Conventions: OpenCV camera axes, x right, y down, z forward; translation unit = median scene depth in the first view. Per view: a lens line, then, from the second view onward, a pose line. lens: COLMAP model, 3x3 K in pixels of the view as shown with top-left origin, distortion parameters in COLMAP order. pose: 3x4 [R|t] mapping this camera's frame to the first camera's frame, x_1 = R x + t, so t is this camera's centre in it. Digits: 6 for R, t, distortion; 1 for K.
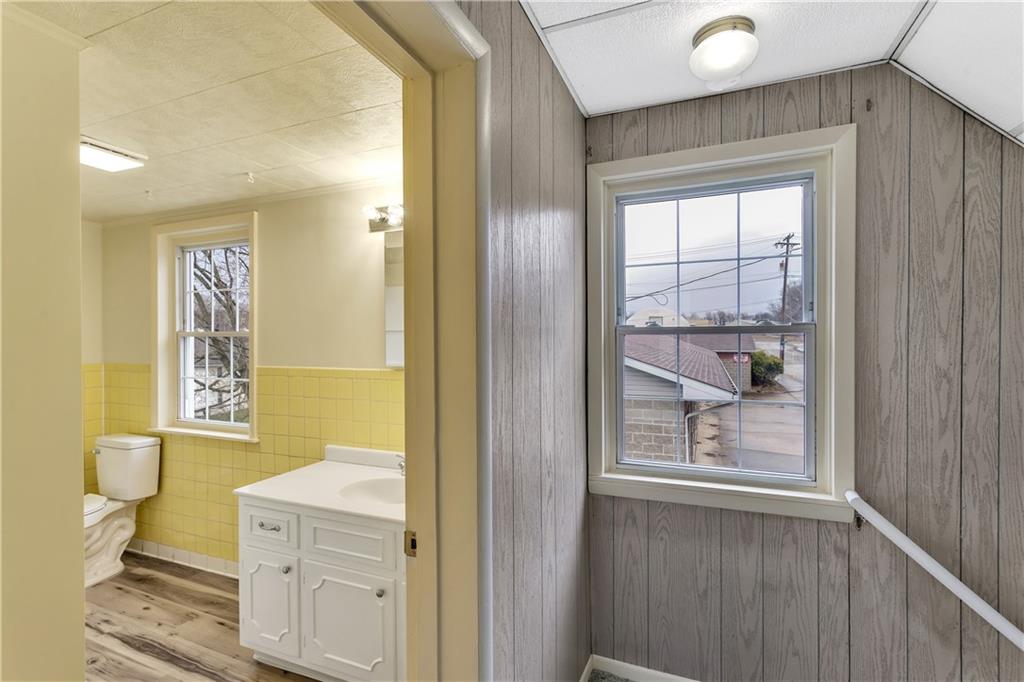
lens RADIAL K [[480.0, 0, 505.3], [0, 480.0, 339.5], [0, 0, 1]] dist [-0.002096, 0.001503]
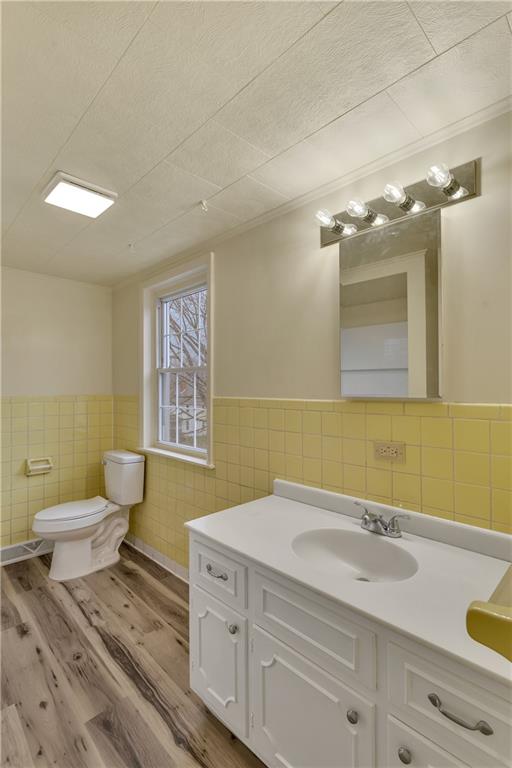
lens RADIAL K [[360.5, 0, 256.0], [0, 360.5, 384.0], [0, 0, 1]] dist [-0.002556, -0.000387]
pose [[0.923613, -0.000740, -0.383325, -0.125021], [-0.002709, 0.999961, -0.008458, 0.034465], [0.383316, 0.008851, 0.923575, 0.303456]]
